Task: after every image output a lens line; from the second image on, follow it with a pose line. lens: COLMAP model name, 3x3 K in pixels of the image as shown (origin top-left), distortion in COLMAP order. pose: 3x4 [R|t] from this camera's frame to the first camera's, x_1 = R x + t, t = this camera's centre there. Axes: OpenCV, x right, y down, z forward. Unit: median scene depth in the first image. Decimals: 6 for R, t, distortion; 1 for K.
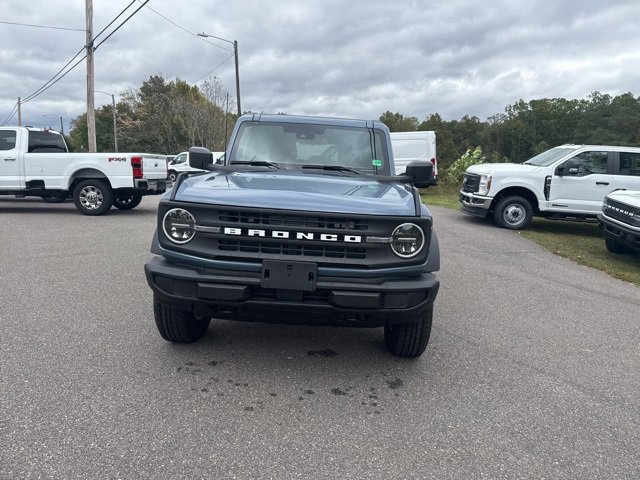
lens RADIAL K [[457.9, 0, 323.0], [0, 457.9, 238.4], [0, 0, 1]] dist [0.048901, -0.070171]
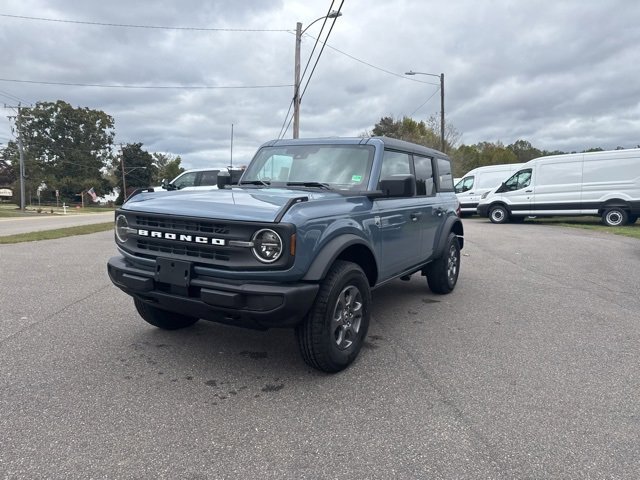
lens RADIAL K [[457.9, 0, 323.0], [0, 457.9, 238.4], [0, 0, 1]] dist [0.048901, -0.070171]
pose [[0.869121, 0.024789, -0.493978, 0.798629], [-0.060431, 0.996583, -0.056312, 0.038208], [0.490894, 0.078794, 0.867649, 0.155504]]
